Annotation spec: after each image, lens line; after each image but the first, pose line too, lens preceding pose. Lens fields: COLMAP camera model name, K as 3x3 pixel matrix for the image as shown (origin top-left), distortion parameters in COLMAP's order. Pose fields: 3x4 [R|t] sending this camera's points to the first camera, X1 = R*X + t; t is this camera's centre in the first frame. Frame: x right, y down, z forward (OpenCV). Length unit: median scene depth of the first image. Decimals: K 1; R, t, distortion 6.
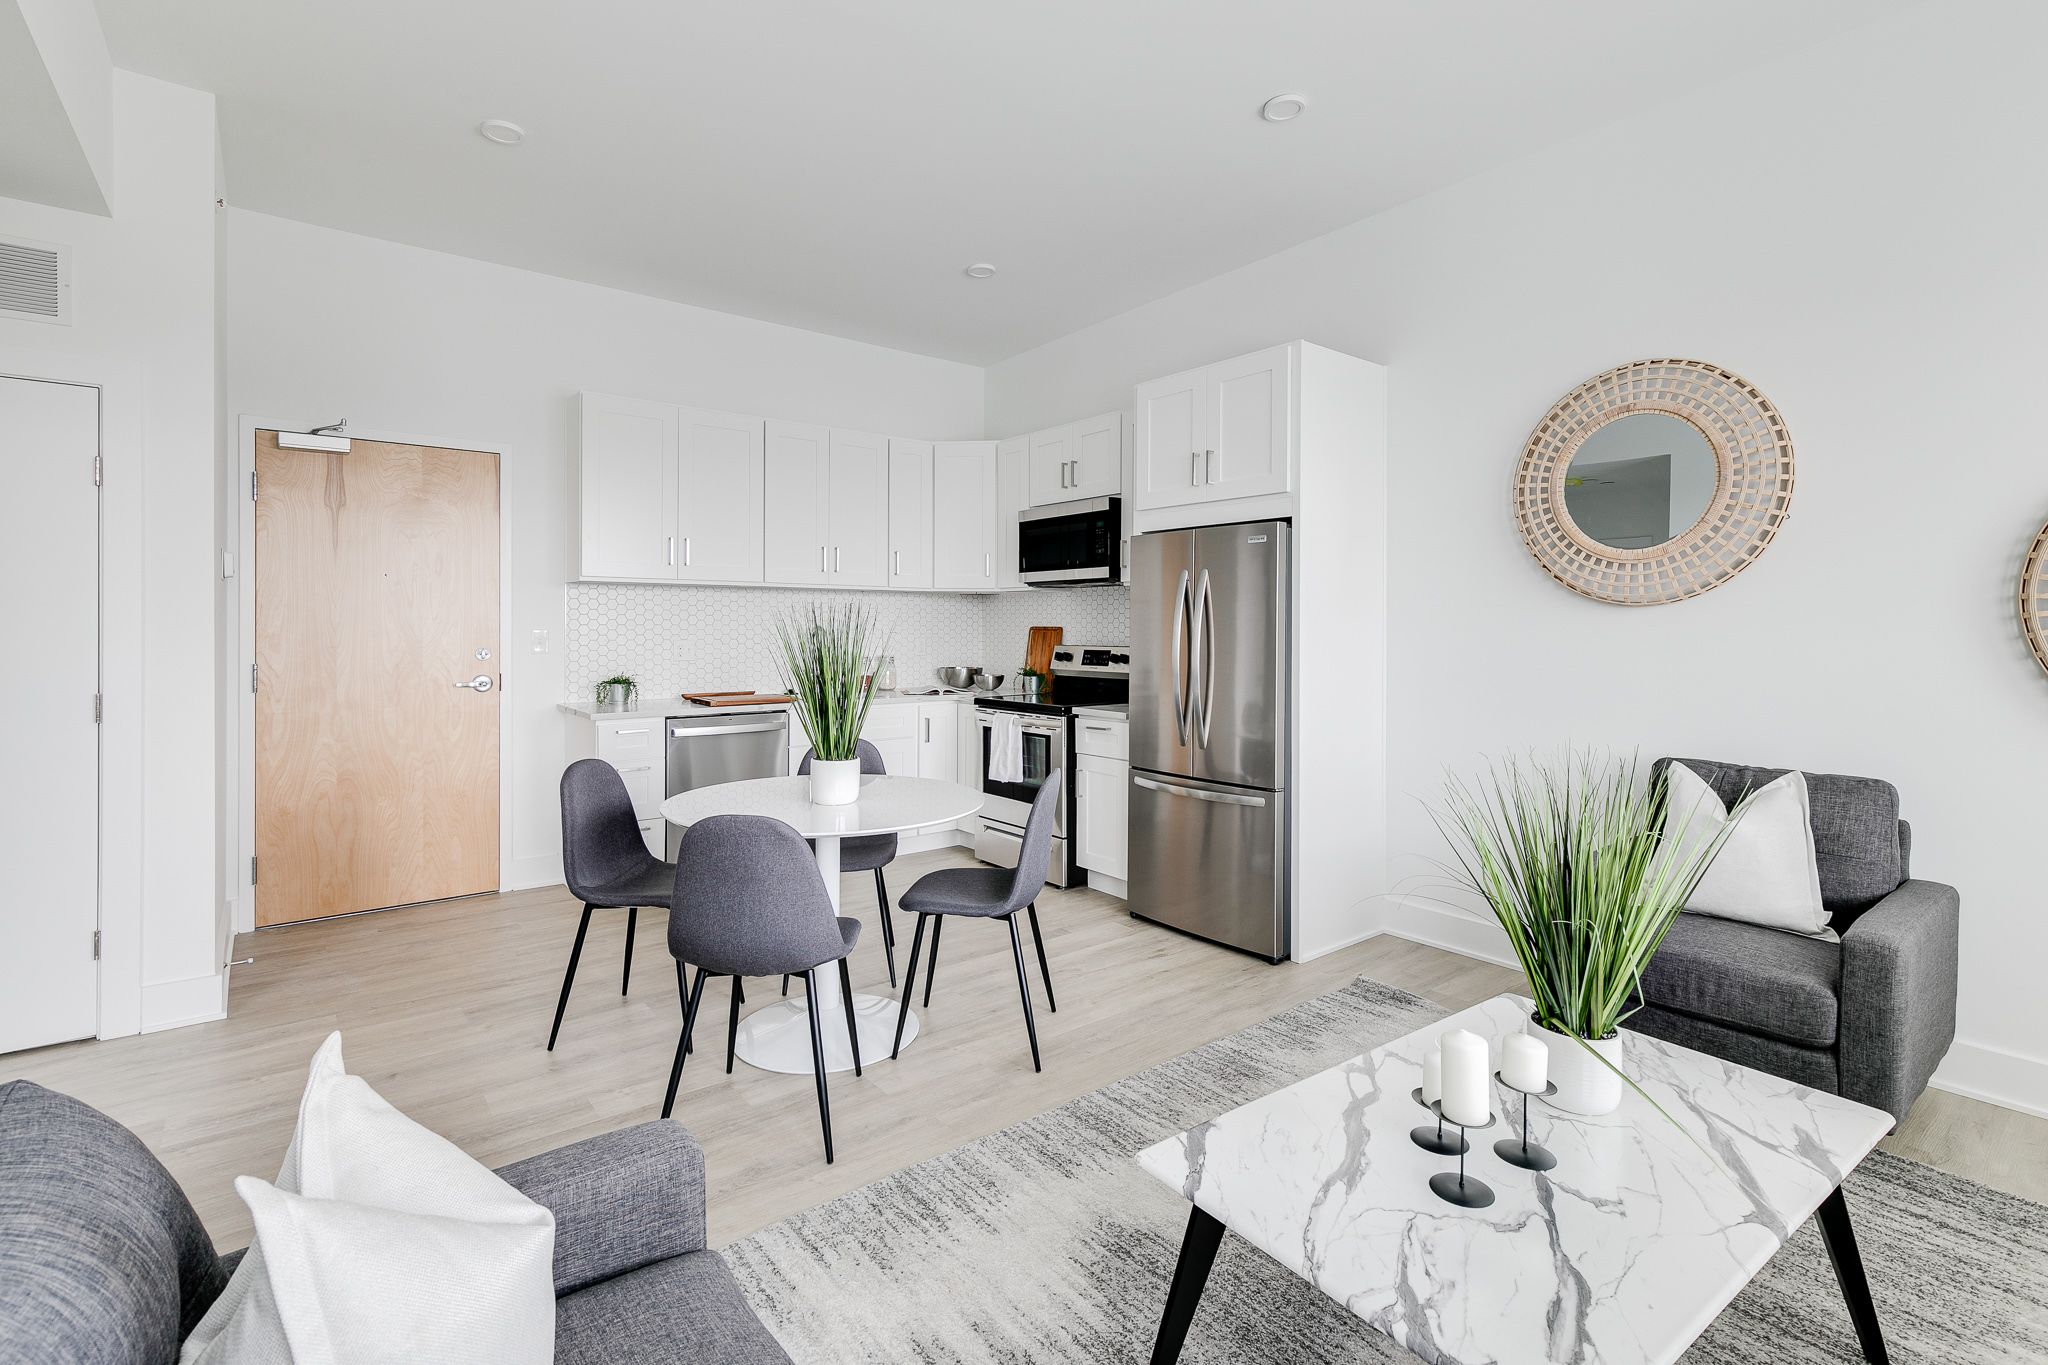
lens RADIAL K [[941.0, 0, 1014.0], [0, 941.0, 627.2], [0, 0, 1]] dist [0.002762, 0.000056]
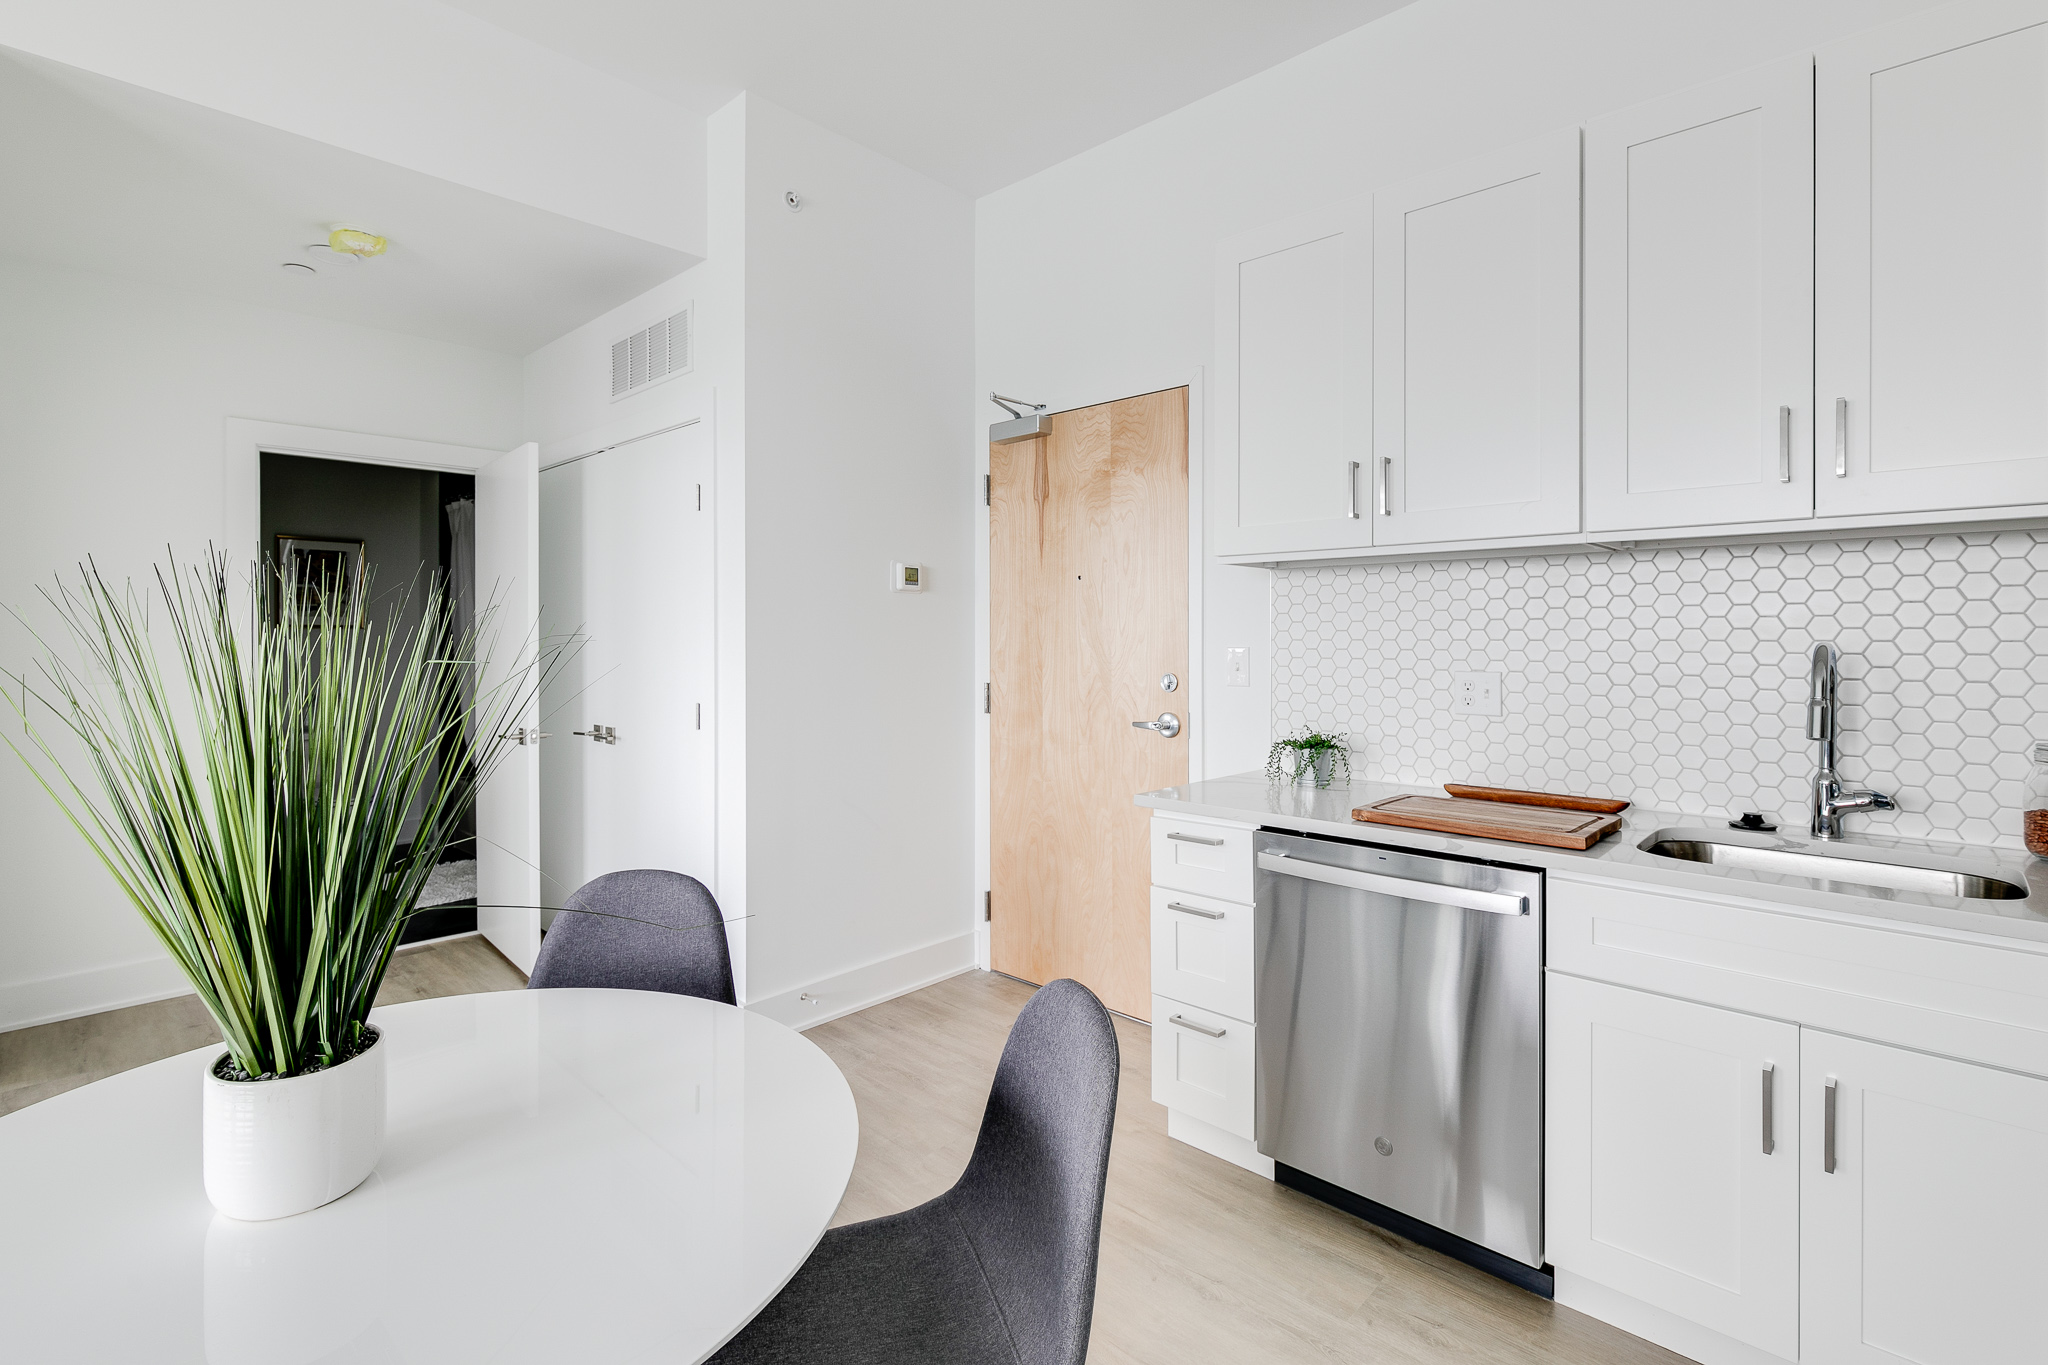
lens RADIAL K [[952.0, 0, 1021.4], [0, 952.0, 644.2], [0, 0, 1]] dist [-0.001115, -0.000775]
pose [[0.154651, 0.003494, -0.987963, 0.098735], [-0.003207, 0.999990, 0.003034, -0.001076], [0.987964, 0.002699, 0.154661, 0.734459]]
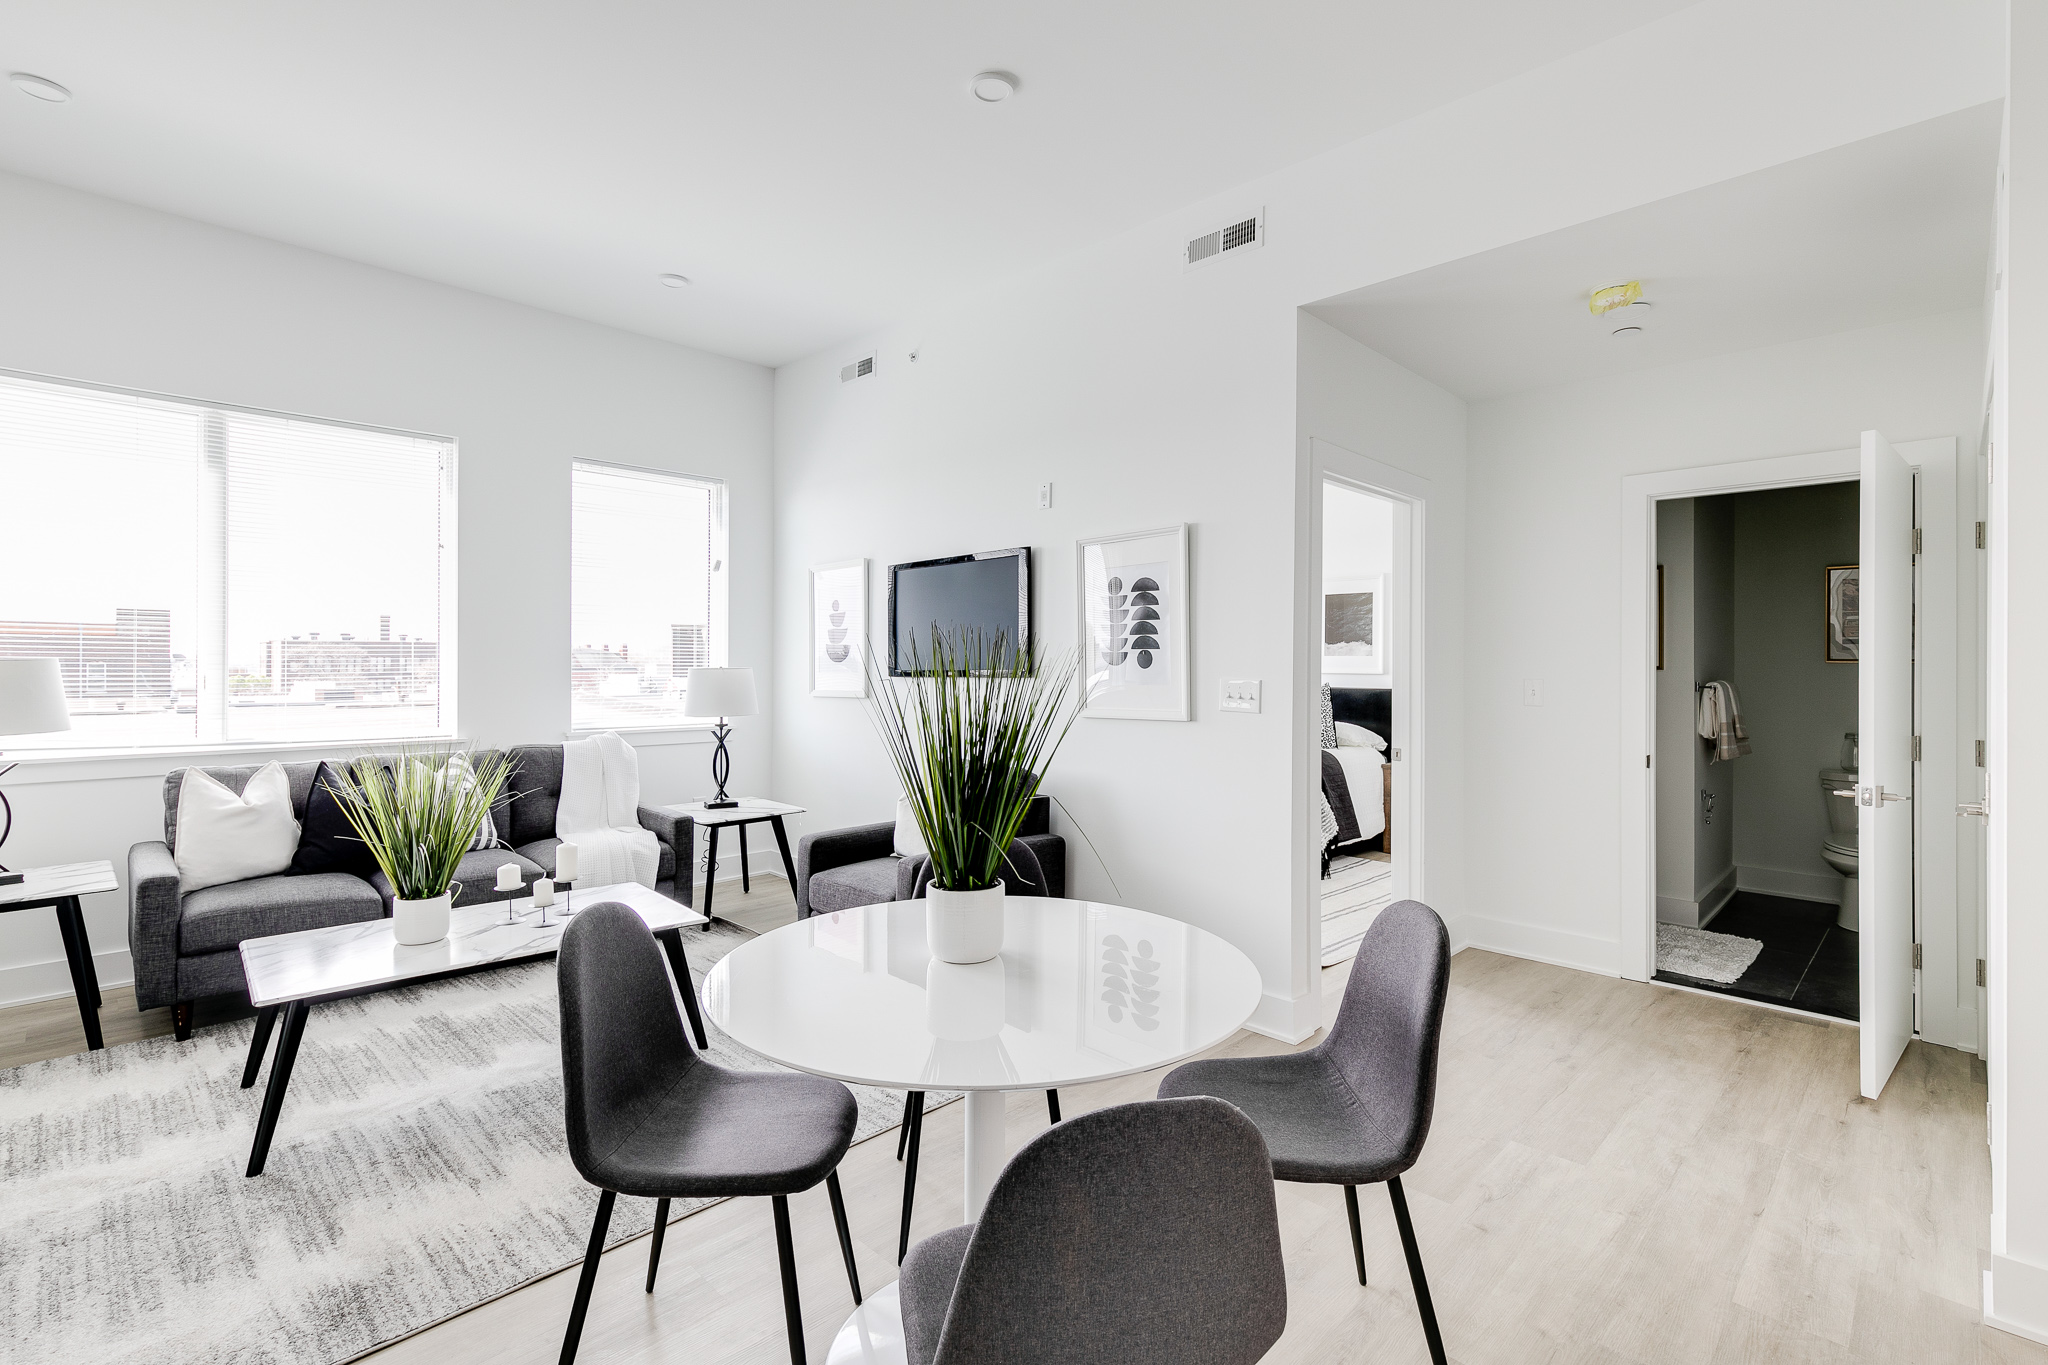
lens RADIAL K [[926.7, 0, 1023.8], [0, 926.7, 666.8], [0, 0, 1]] dist [0.001849, -0.000041]
pose [[-0.992004, -0.009384, -0.125855, -0.094698], [-0.010203, 0.999931, 0.005866, -0.004396], [0.125792, 0.007103, -0.992031, 0.977661]]
